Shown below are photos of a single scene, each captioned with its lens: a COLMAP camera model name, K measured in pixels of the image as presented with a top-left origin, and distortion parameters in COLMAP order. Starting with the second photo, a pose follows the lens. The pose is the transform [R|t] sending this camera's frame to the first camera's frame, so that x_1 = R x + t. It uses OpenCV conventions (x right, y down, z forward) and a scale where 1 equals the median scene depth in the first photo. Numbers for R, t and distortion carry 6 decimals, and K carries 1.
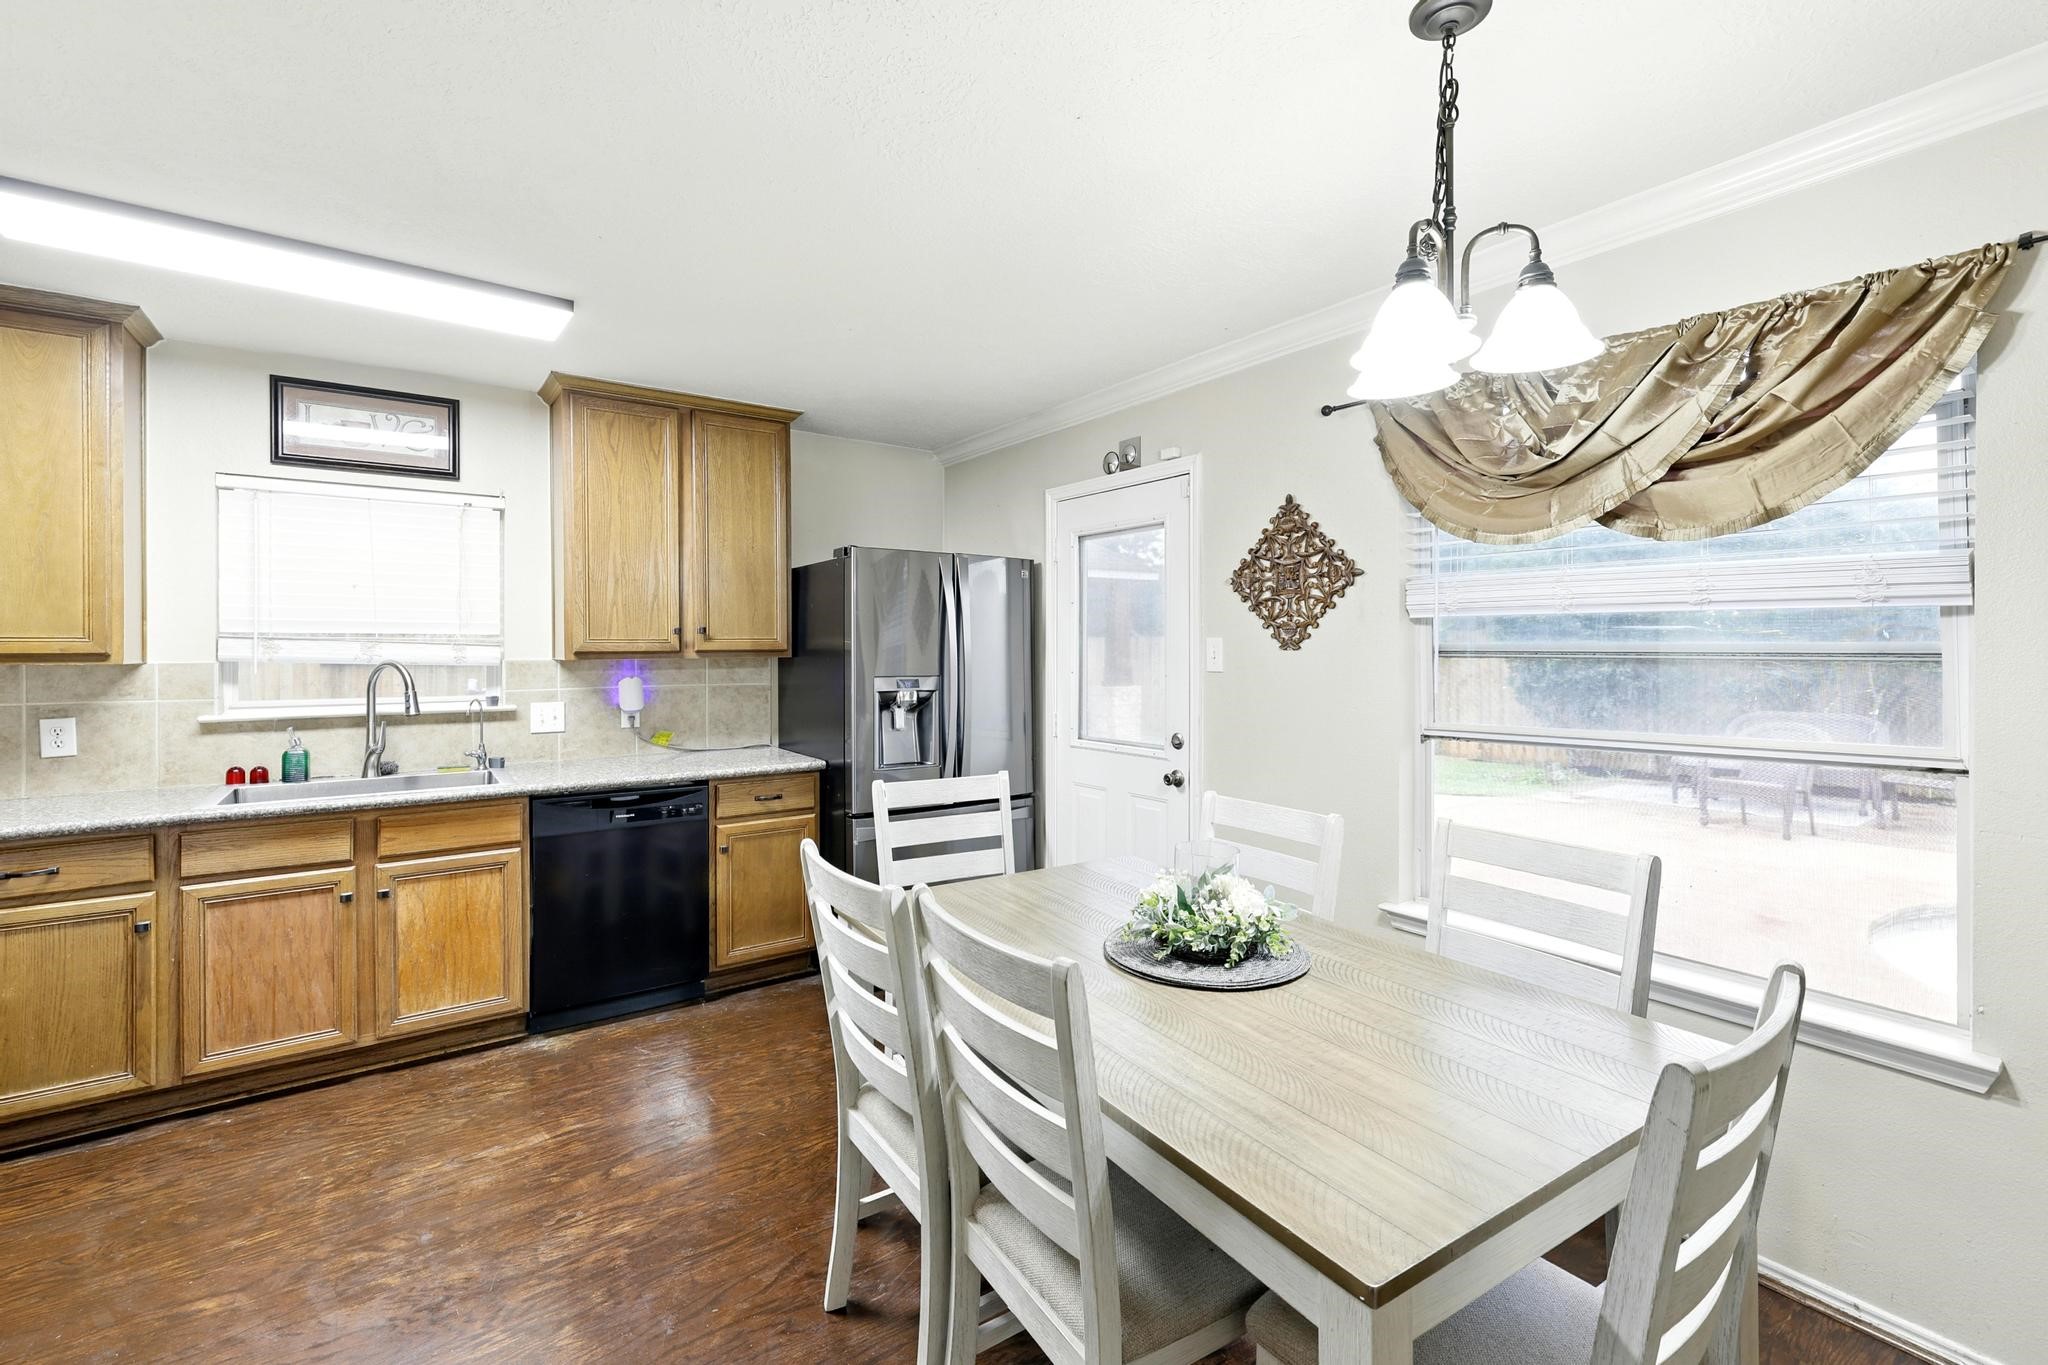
lens RADIAL K [[878.8, 0, 1029.7], [0, 878.8, 656.9], [0, 0, 1]] dist [0.000075, 0.000428]
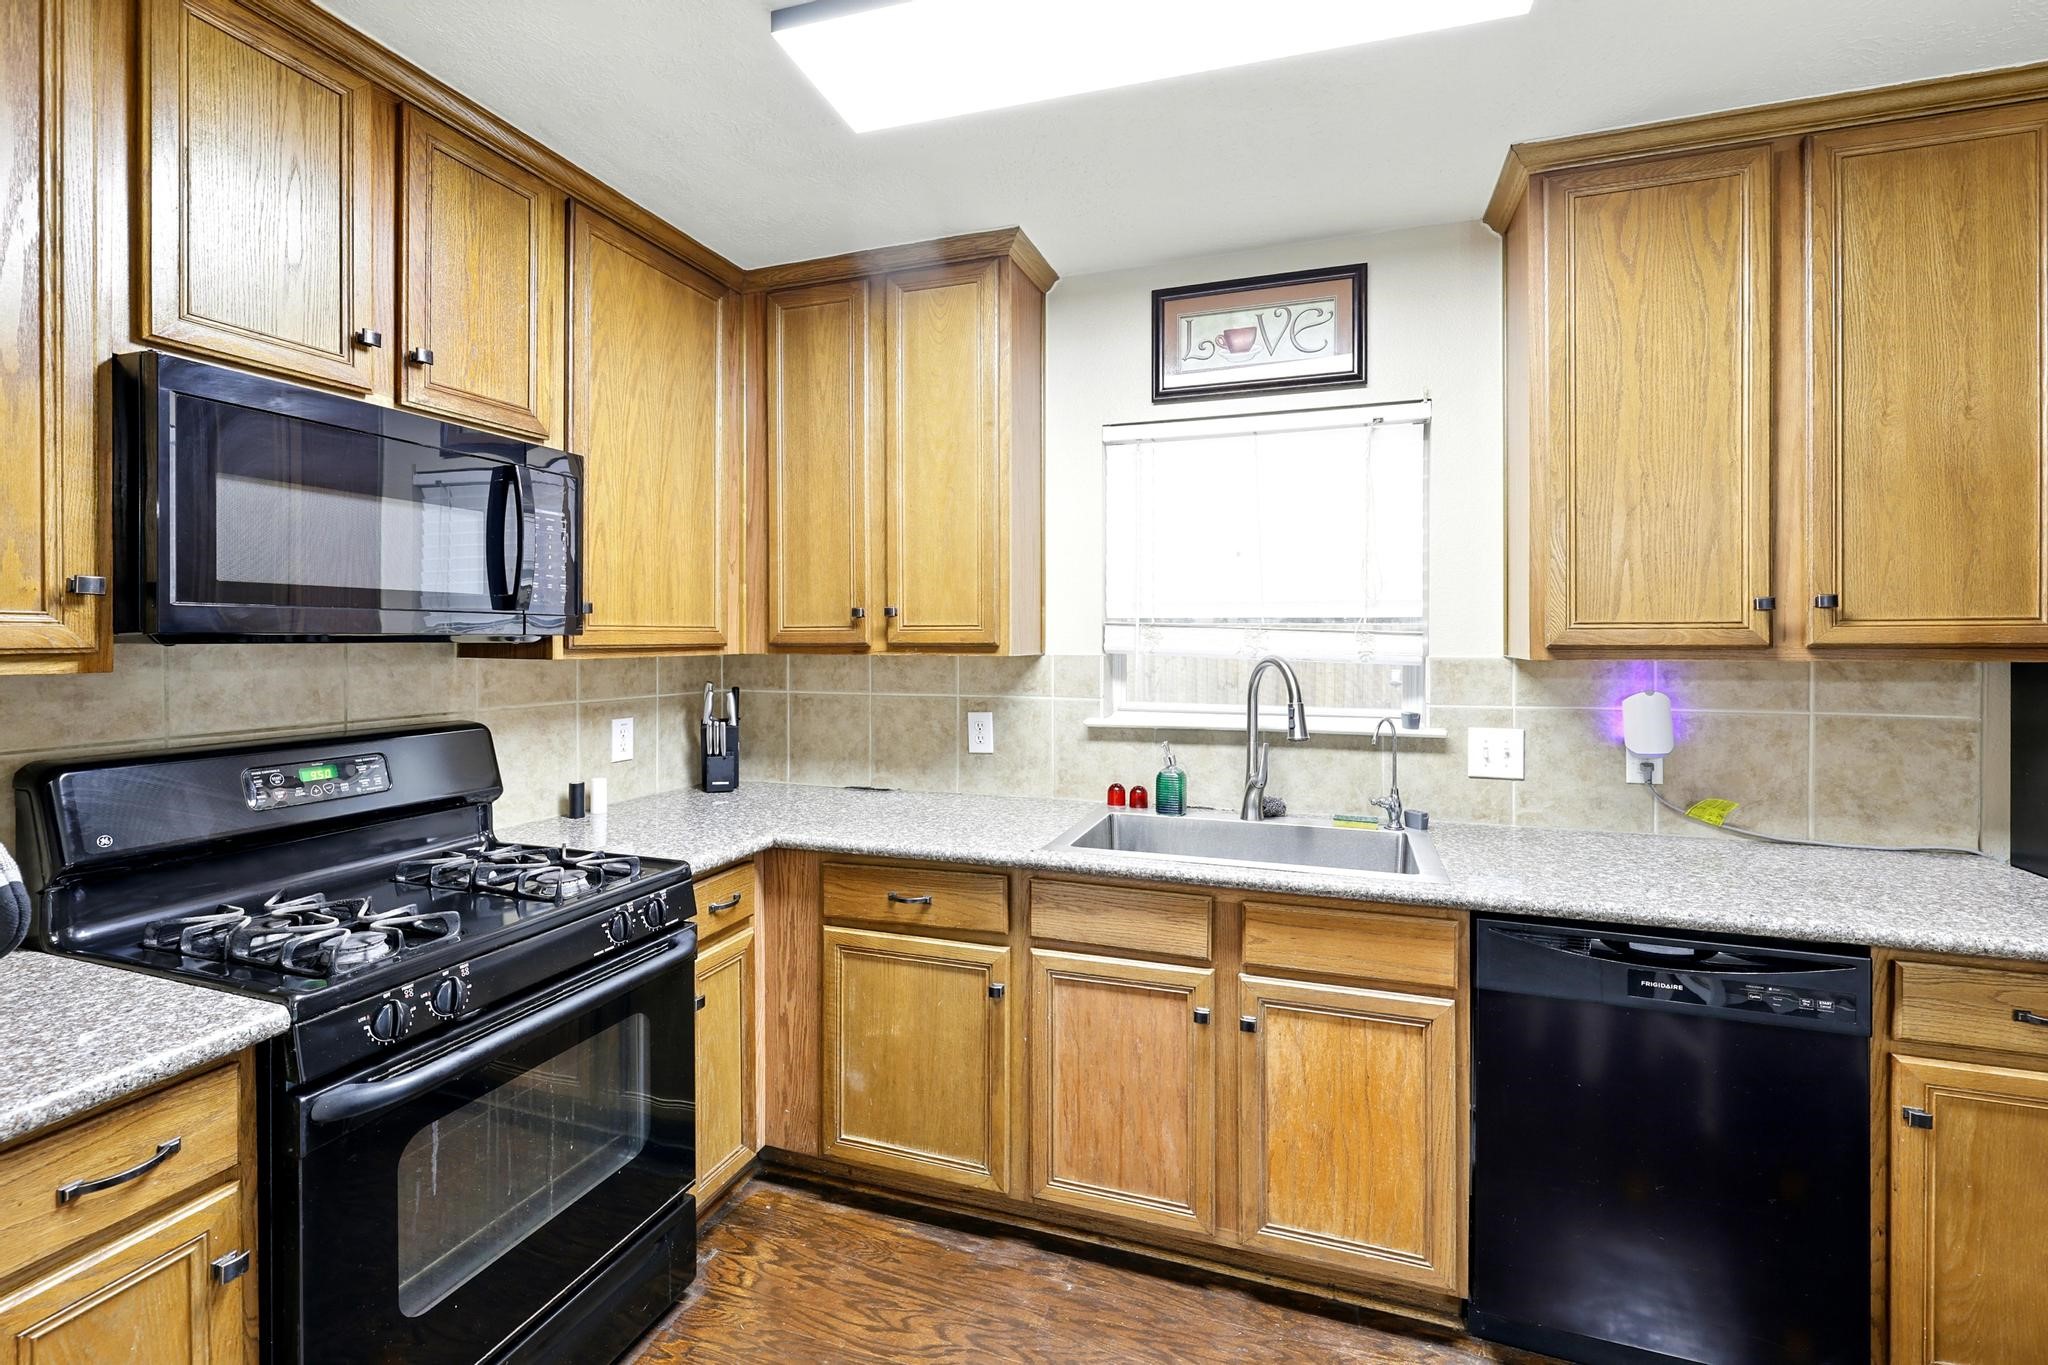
lens RADIAL K [[895.5, 0, 1026.9], [0, 895.5, 633.0], [0, 0, 1]] dist [-0.001272, 0.000887]
pose [[0.573688, -0.001200, -0.819073, -0.272348], [-0.010086, 0.999913, -0.008529, -0.006322], [0.819012, 0.013155, 0.573626, 0.453976]]
